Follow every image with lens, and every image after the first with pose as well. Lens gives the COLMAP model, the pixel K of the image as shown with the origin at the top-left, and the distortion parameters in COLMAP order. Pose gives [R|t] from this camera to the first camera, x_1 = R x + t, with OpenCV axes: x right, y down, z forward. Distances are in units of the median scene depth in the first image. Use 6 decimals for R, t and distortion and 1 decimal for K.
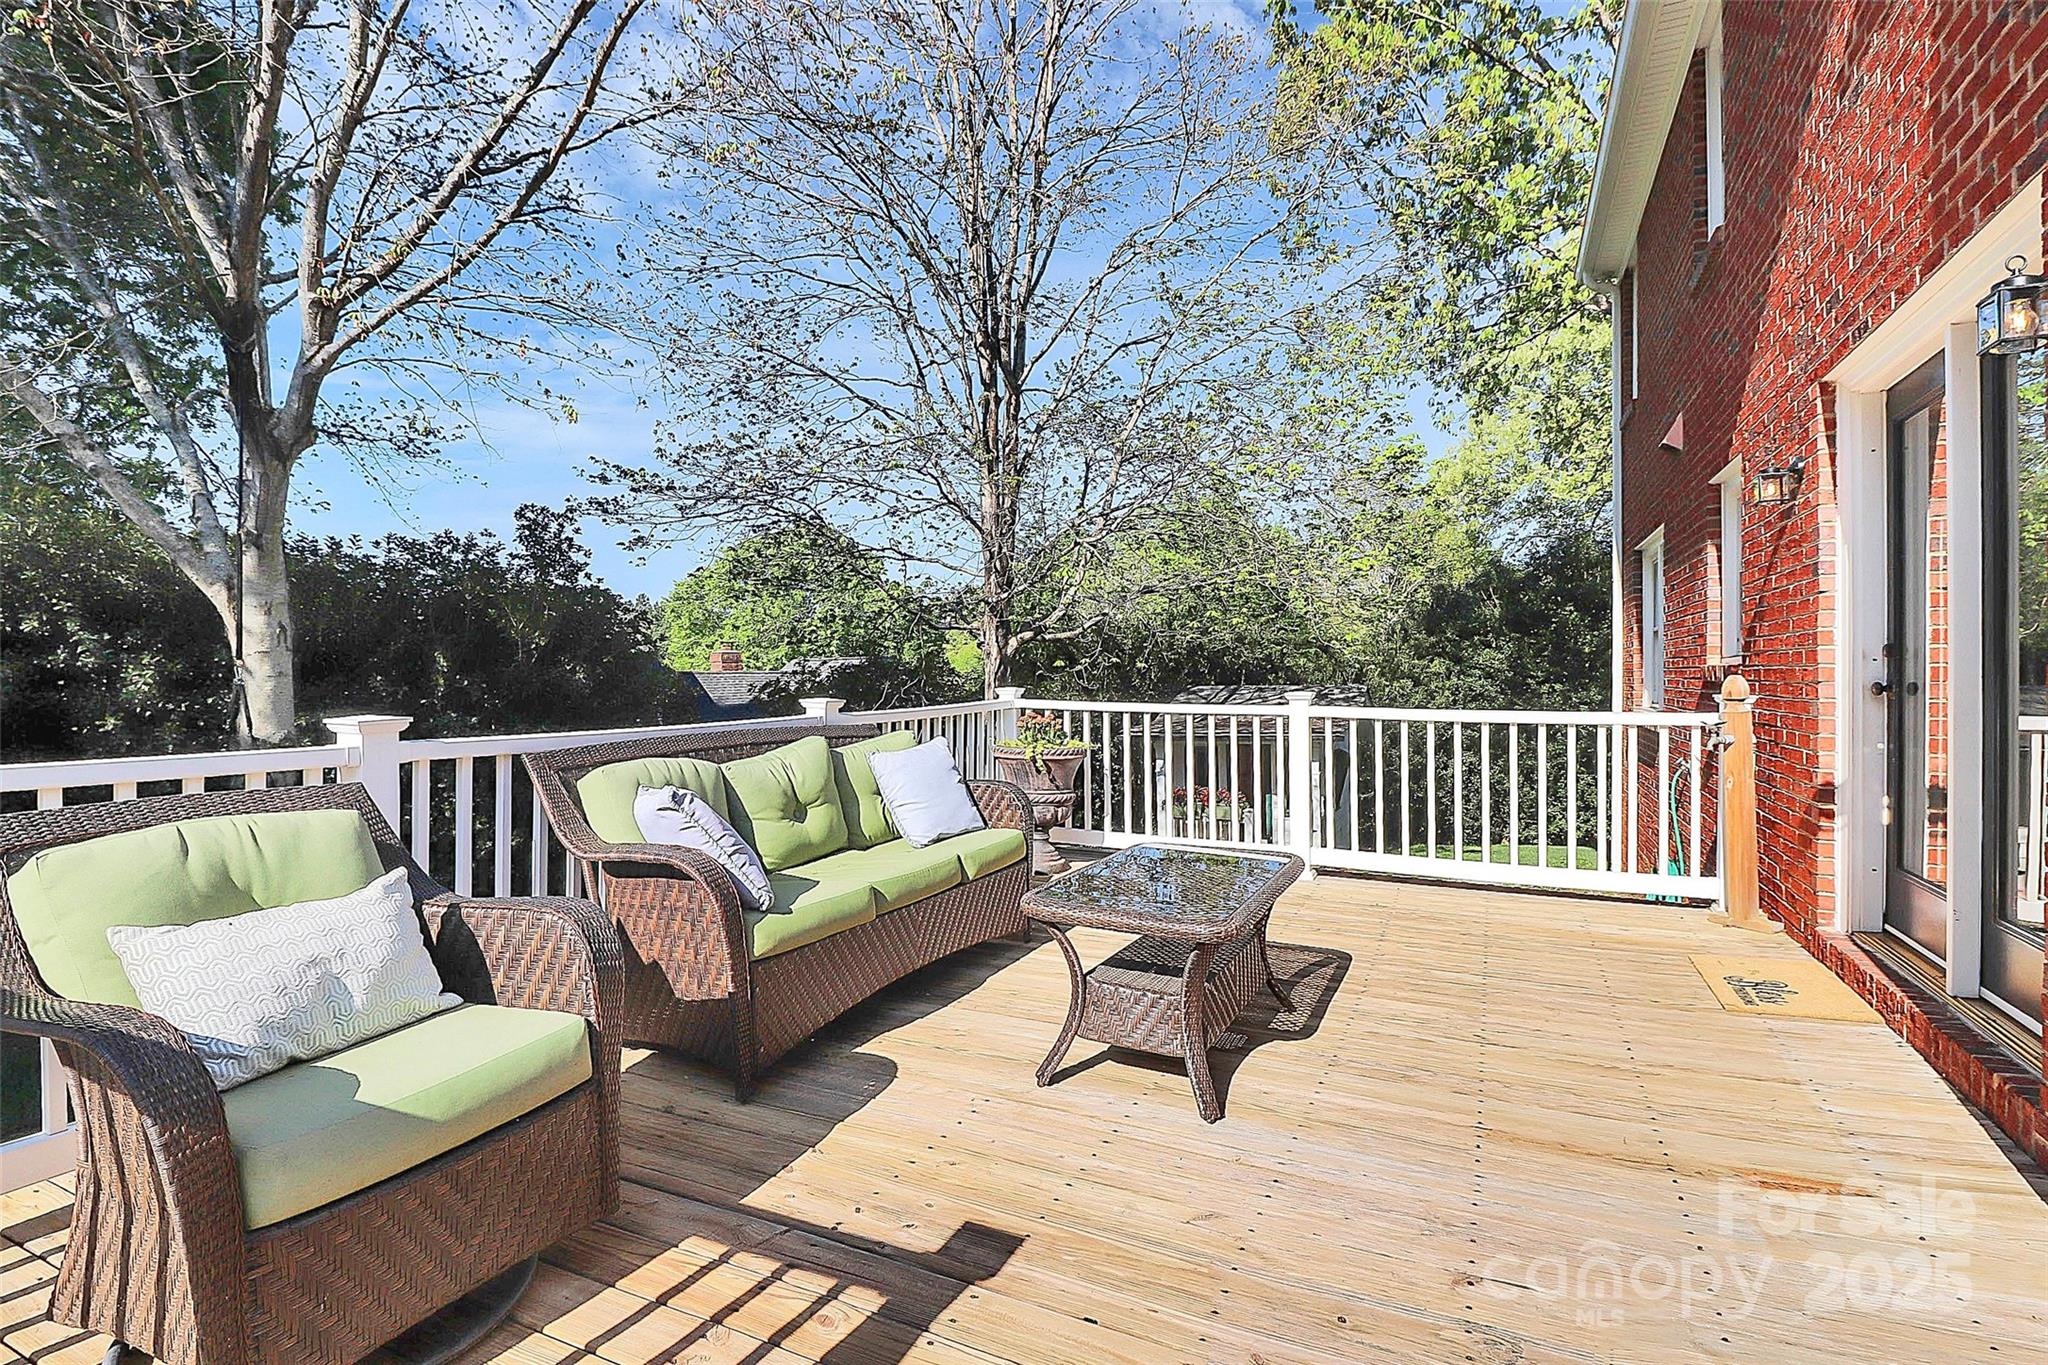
lens RADIAL K [[977.6, 0, 1030.6], [0, 977.6, 681.6], [0, 0, 1]] dist [0.001705, -0.000081]
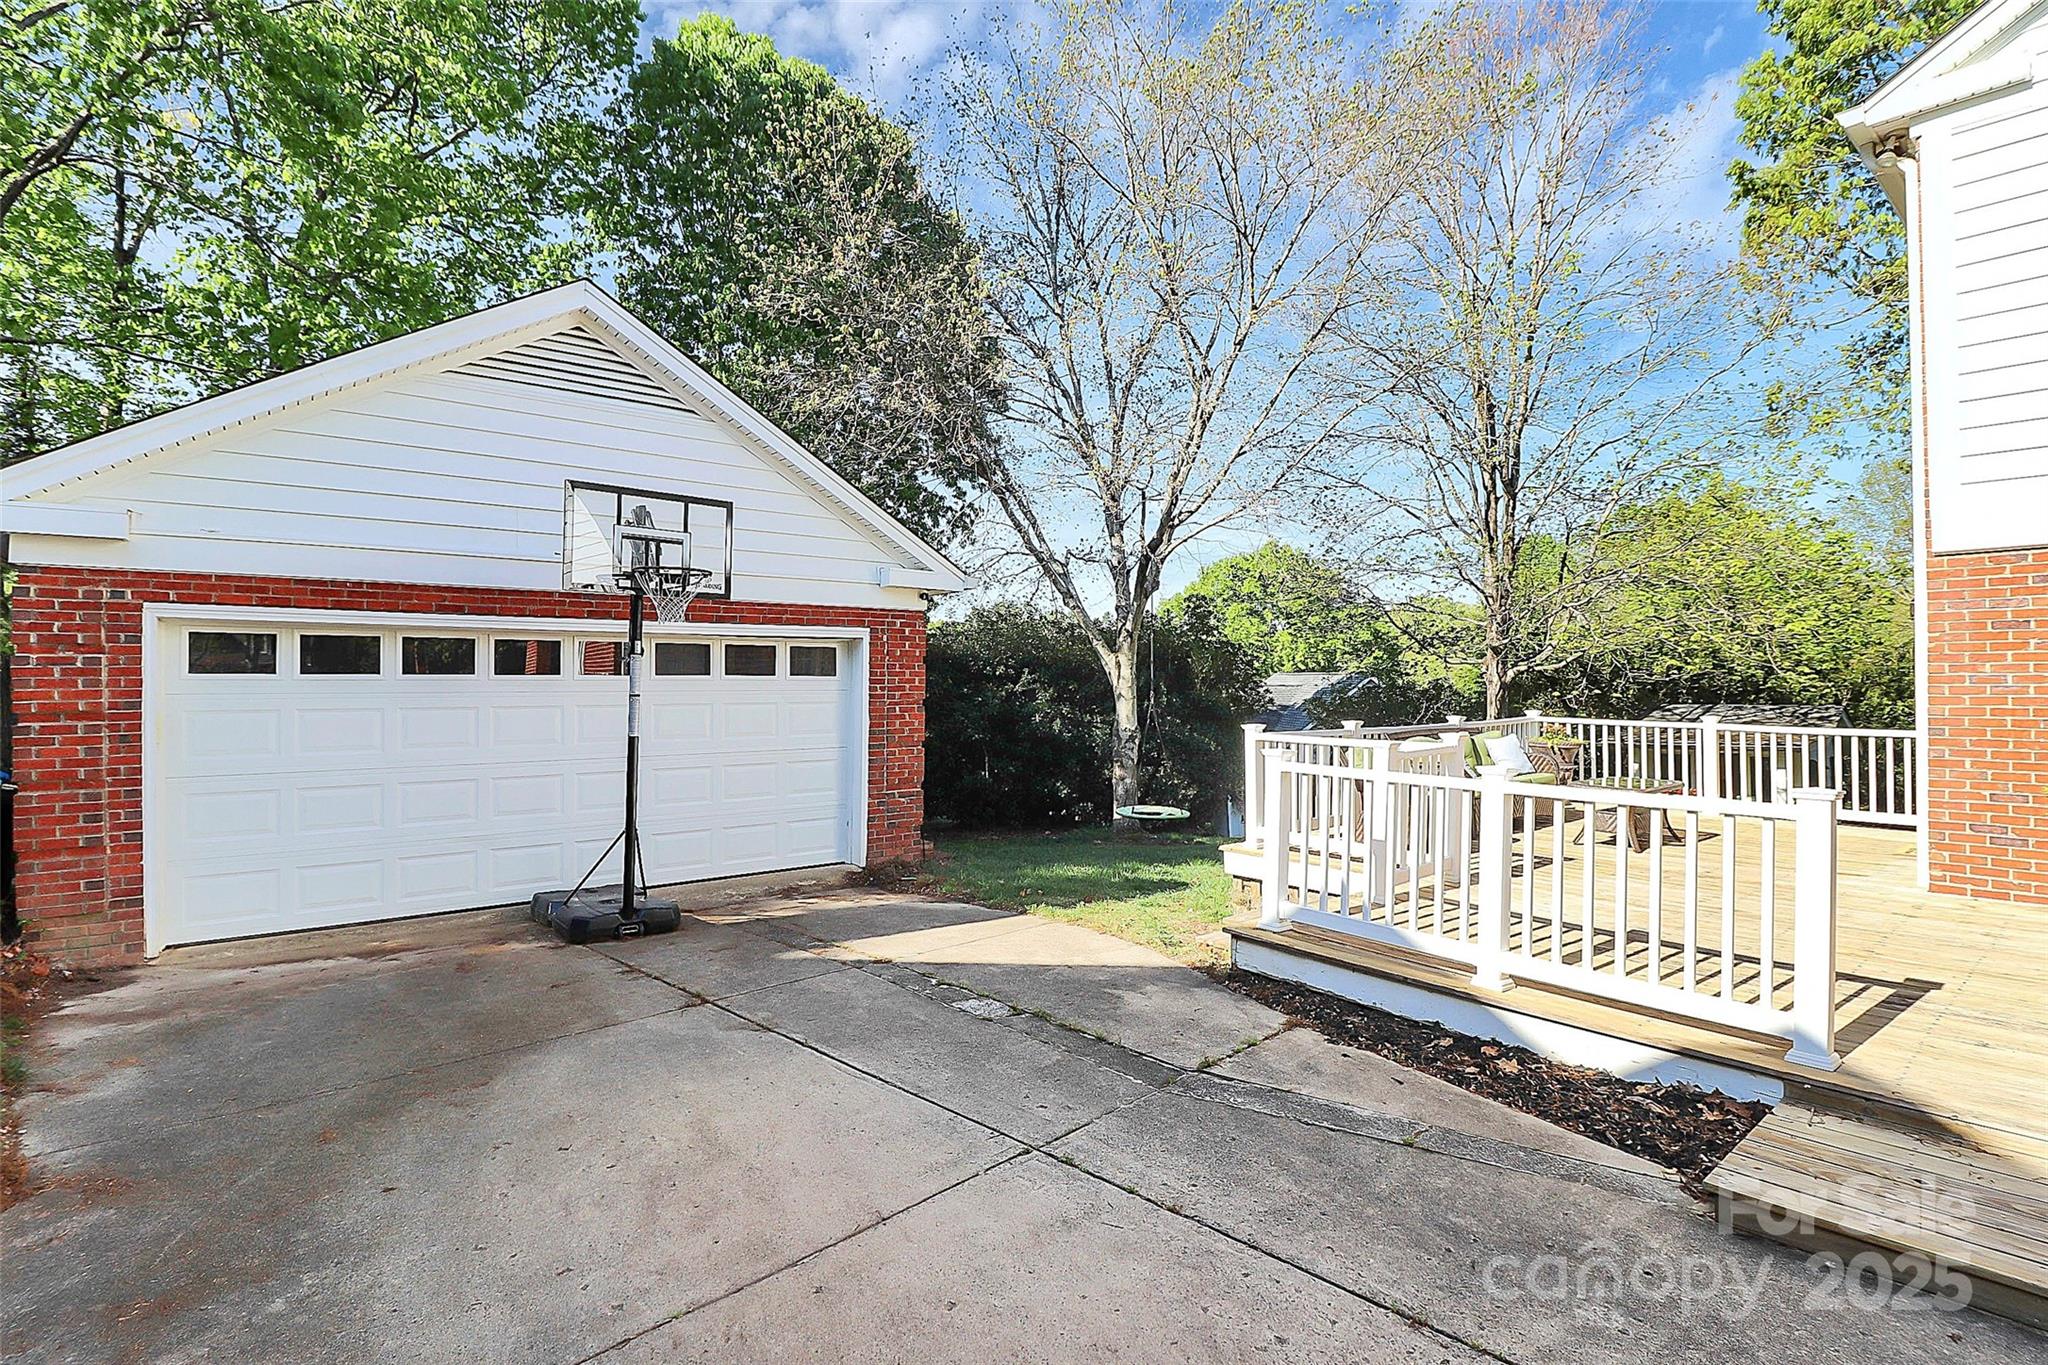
lens RADIAL K [[977.6, 0, 1015.3], [0, 977.6, 661.9], [0, 0, 1]] dist [0.001705, -0.000081]
pose [[0.901850, -0.005785, -0.432010, -0.053179], [-0.005645, 0.999667, -0.025171, -0.016932], [0.432012, 0.025140, 0.901517, -0.566876]]
